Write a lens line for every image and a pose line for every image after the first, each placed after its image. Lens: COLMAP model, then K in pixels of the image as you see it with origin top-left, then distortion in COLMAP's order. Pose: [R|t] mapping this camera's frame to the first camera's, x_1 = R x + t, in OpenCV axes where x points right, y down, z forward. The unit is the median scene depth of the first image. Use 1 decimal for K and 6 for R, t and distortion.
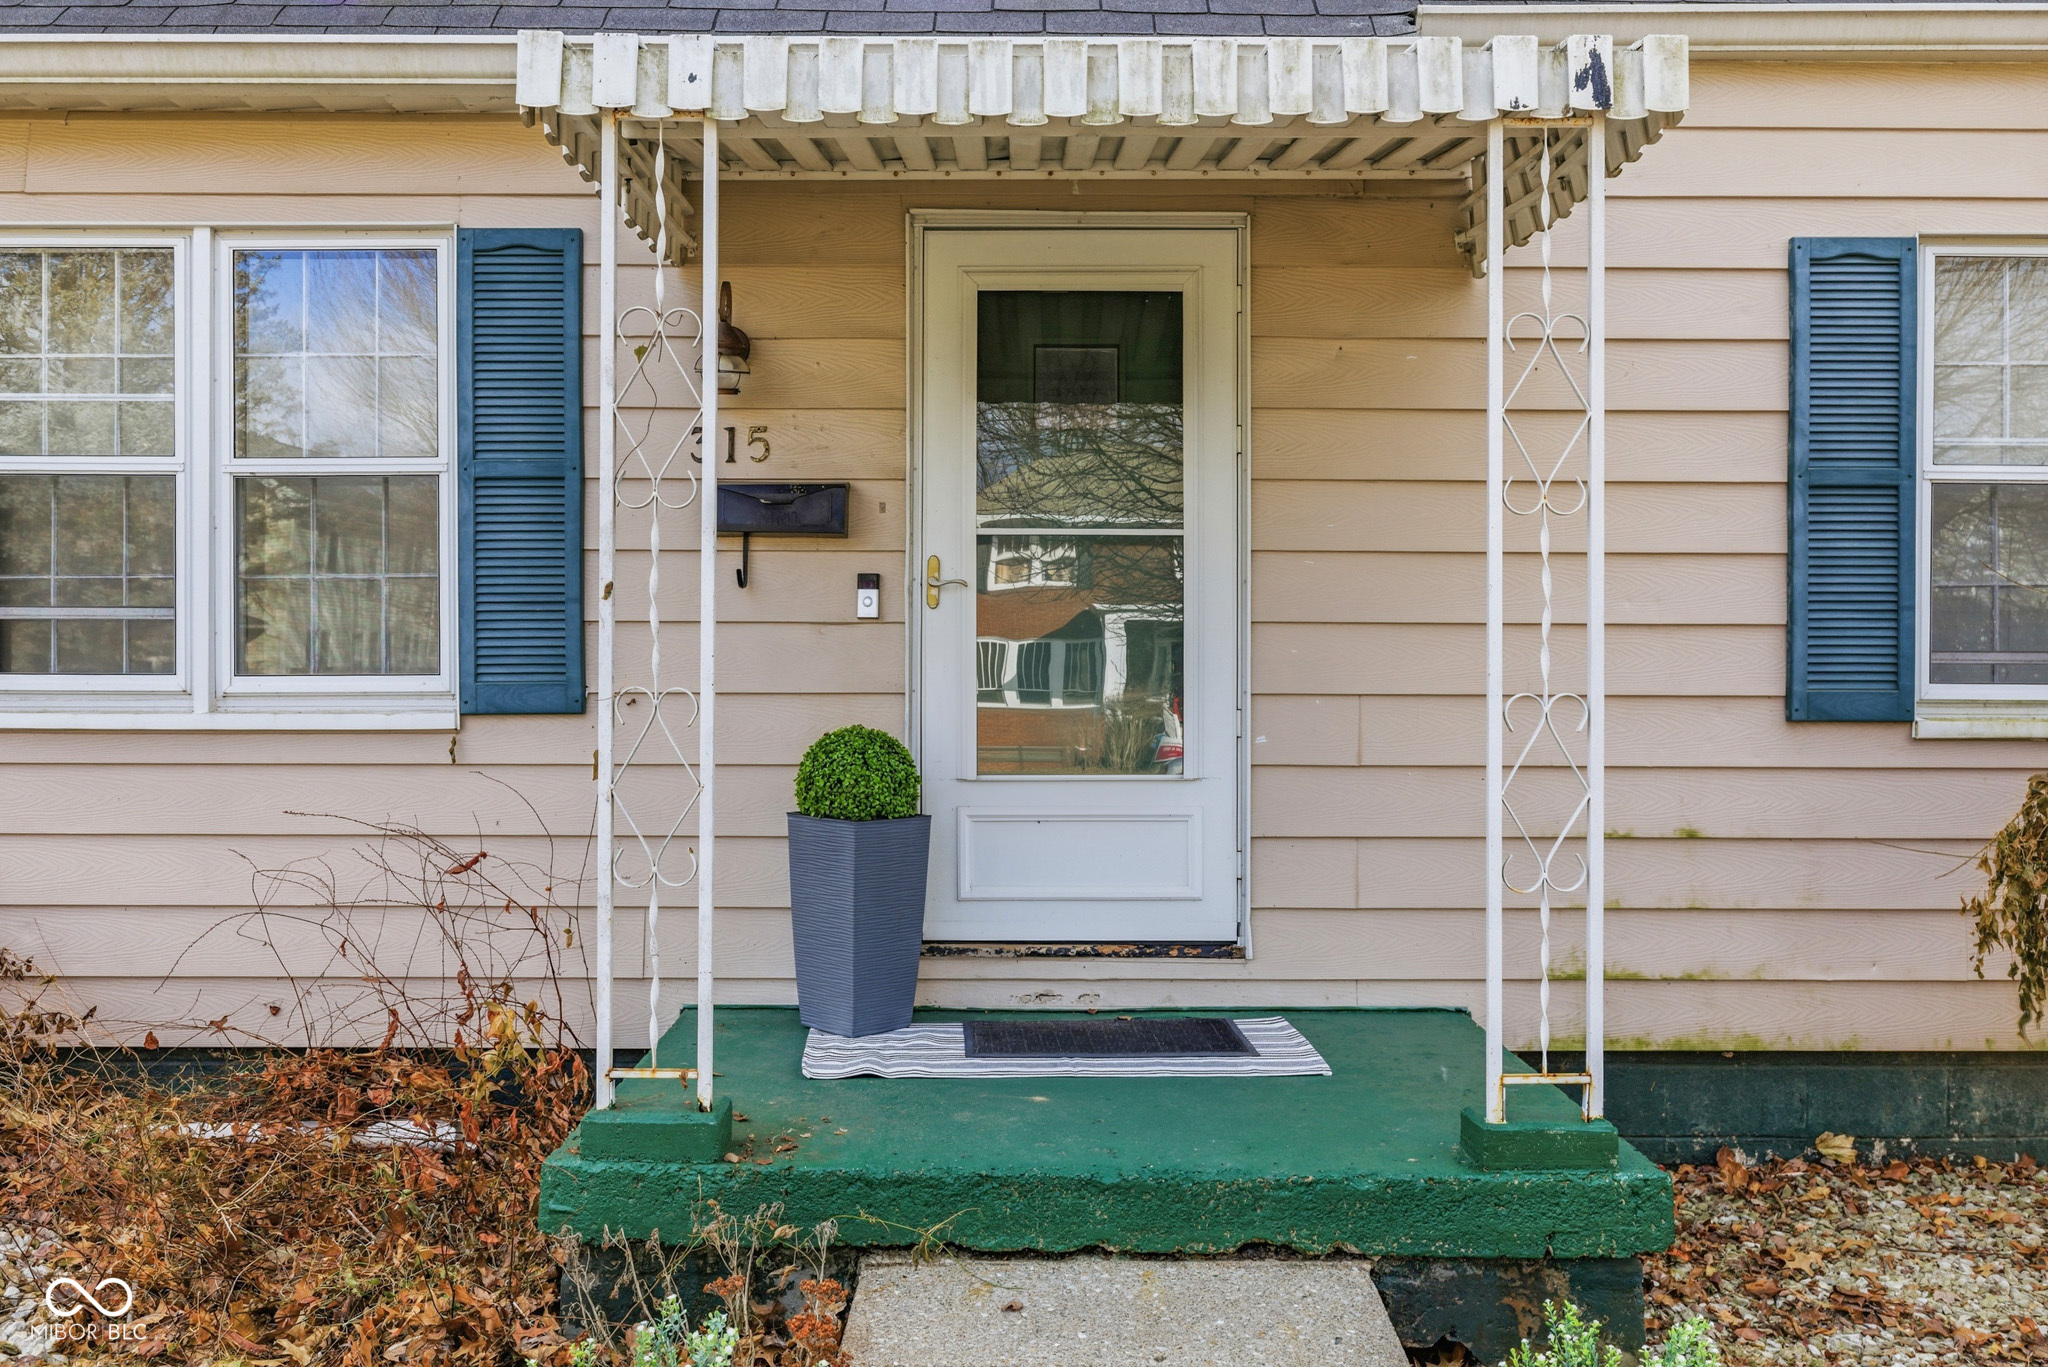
lens RADIAL K [[1704.7, 0, 1024.0], [0, 1704.7, 683.5], [0, 0, 1]] dist [0.002577, 0.000755]
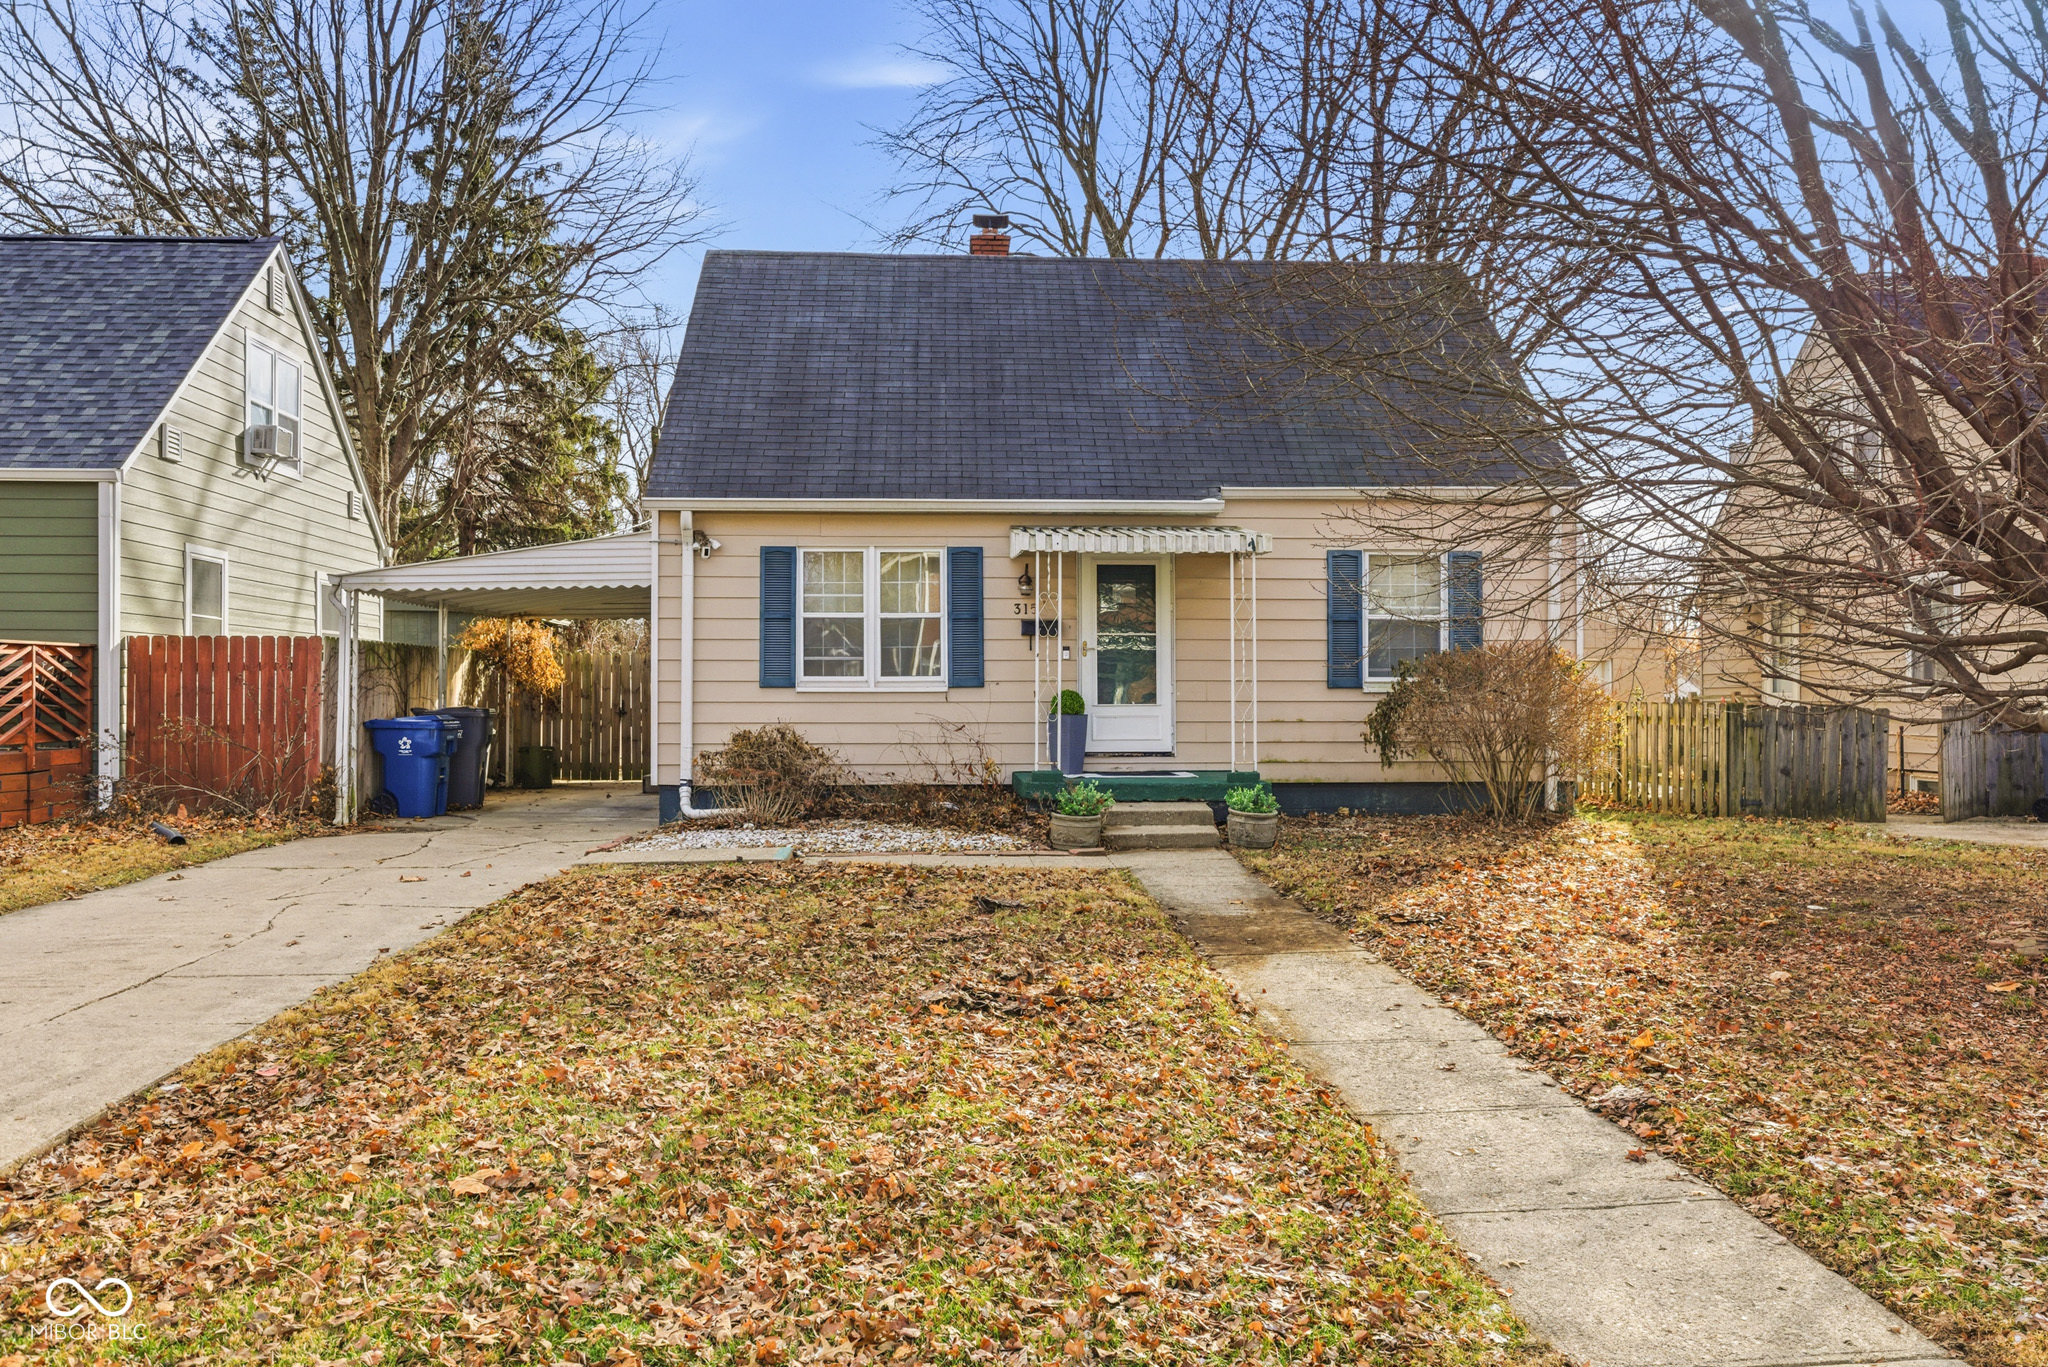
lens RADIAL K [[1546.5, 0, 1024.0], [0, 1546.5, 683.5], [0, 0, 1]] dist [0.002803, 0.003236]
pose [[0.998640, -0.003250, 0.052044, -0.340373], [0.003956, 0.999901, -0.013479, 0.053175], [-0.051995, 0.013666, 0.998554, -2.133908]]
